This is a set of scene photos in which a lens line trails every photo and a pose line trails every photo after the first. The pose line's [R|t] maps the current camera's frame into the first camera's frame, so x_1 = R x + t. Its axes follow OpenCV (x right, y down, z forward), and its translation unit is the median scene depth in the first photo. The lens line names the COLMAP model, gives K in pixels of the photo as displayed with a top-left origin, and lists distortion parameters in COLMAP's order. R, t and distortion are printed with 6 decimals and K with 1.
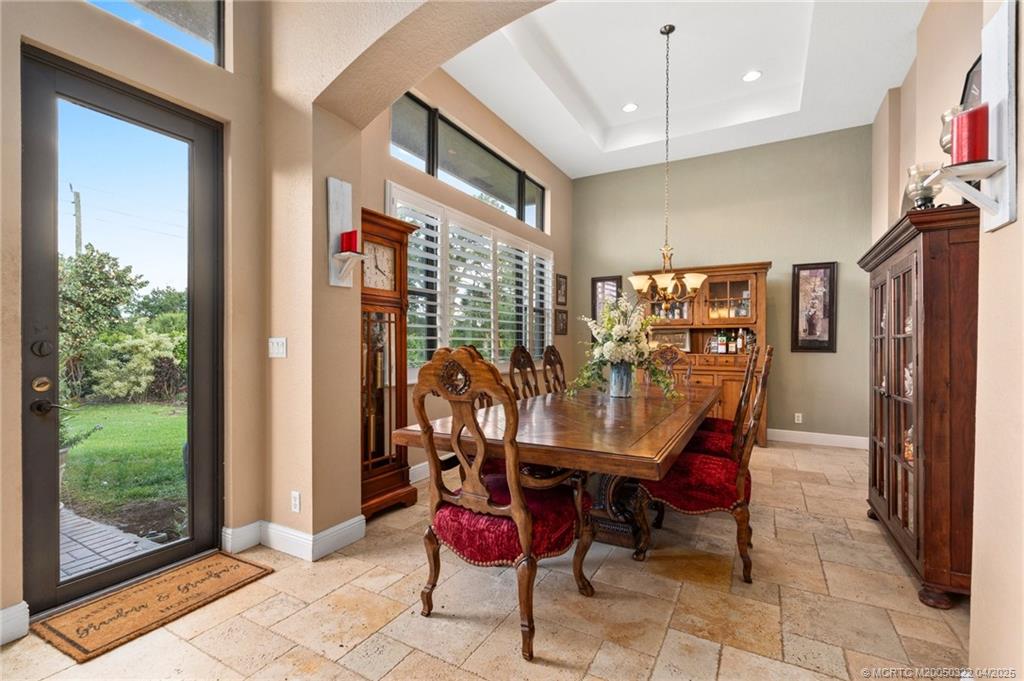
lens RADIAL K [[454.7, 0, 507.3], [0, 454.7, 345.0], [0, 0, 1]] dist [-0.001316, -0.000240]
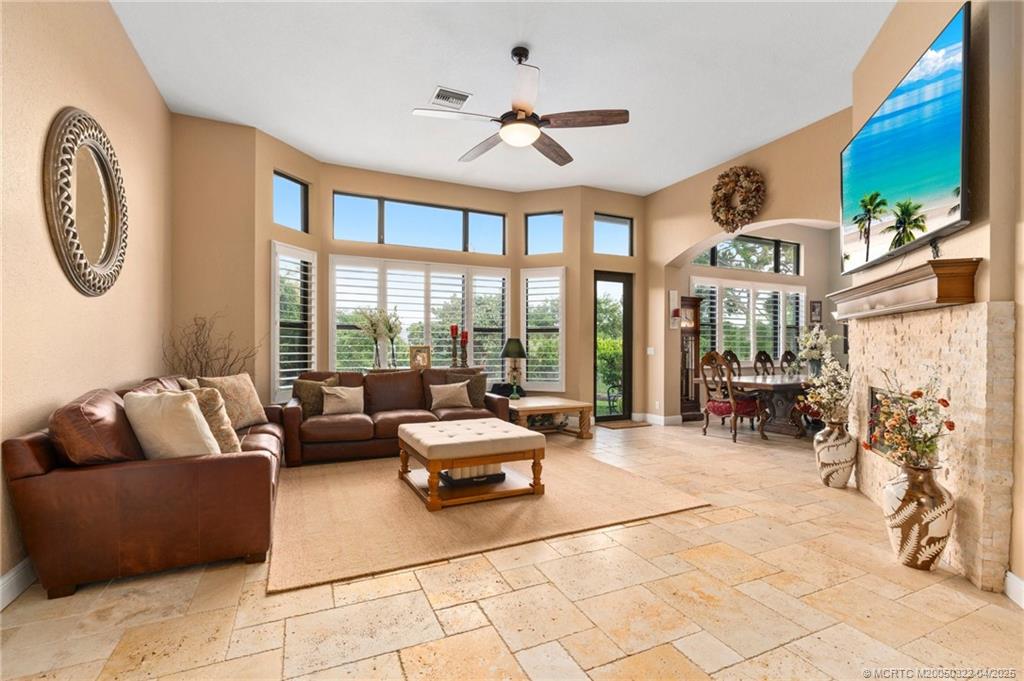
lens RADIAL K [[454.7, 0, 507.3], [0, 454.7, 345.0], [0, 0, 1]] dist [-0.001316, -0.000240]
pose [[0.807534, 0.003358, -0.589812, 0.435791], [-0.003044, 0.999994, 0.001525, -0.035565], [0.589814, 0.000564, 0.807539, -1.787896]]
